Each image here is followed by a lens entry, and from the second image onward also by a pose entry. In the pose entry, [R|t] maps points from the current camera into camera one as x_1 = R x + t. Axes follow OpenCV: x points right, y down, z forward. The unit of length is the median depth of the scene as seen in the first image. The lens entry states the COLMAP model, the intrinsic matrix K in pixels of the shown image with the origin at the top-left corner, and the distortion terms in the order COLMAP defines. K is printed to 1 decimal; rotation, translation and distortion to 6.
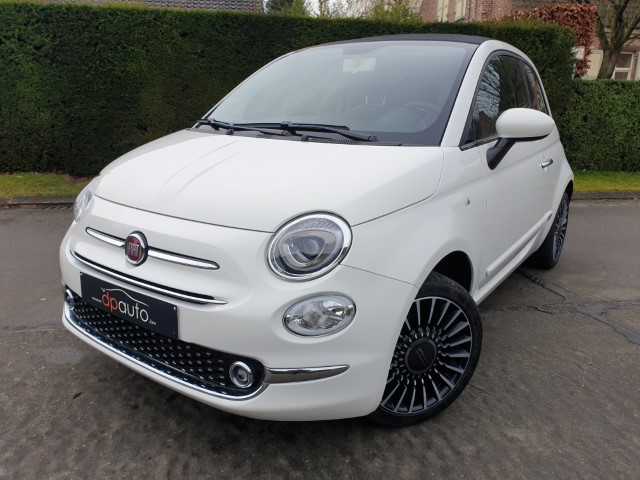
lens RADIAL K [[514.4, 0, 323.1], [0, 514.4, 238.3], [0, 0, 1]] dist [0.028855, -0.024003]
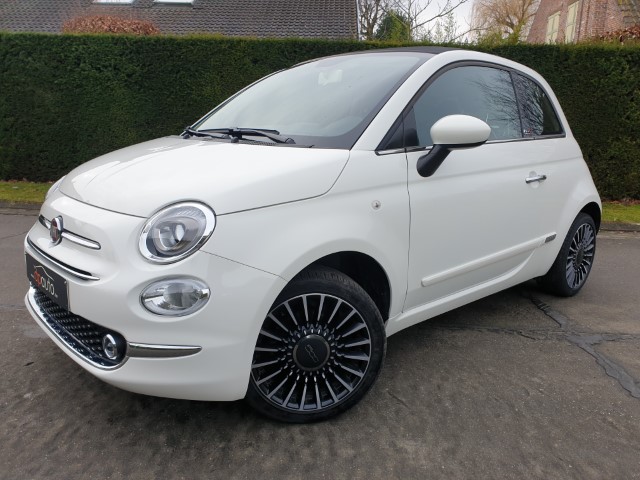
lens RADIAL K [[514.4, 0, 314.8], [0, 514.4, 234.3], [0, 0, 1]] dist [0.028855, -0.024003]
pose [[0.978810, 0.048660, -0.198907, 0.370488], [-0.059928, 0.996898, -0.051026, 0.045802], [0.195807, 0.061865, 0.978689, 0.001775]]
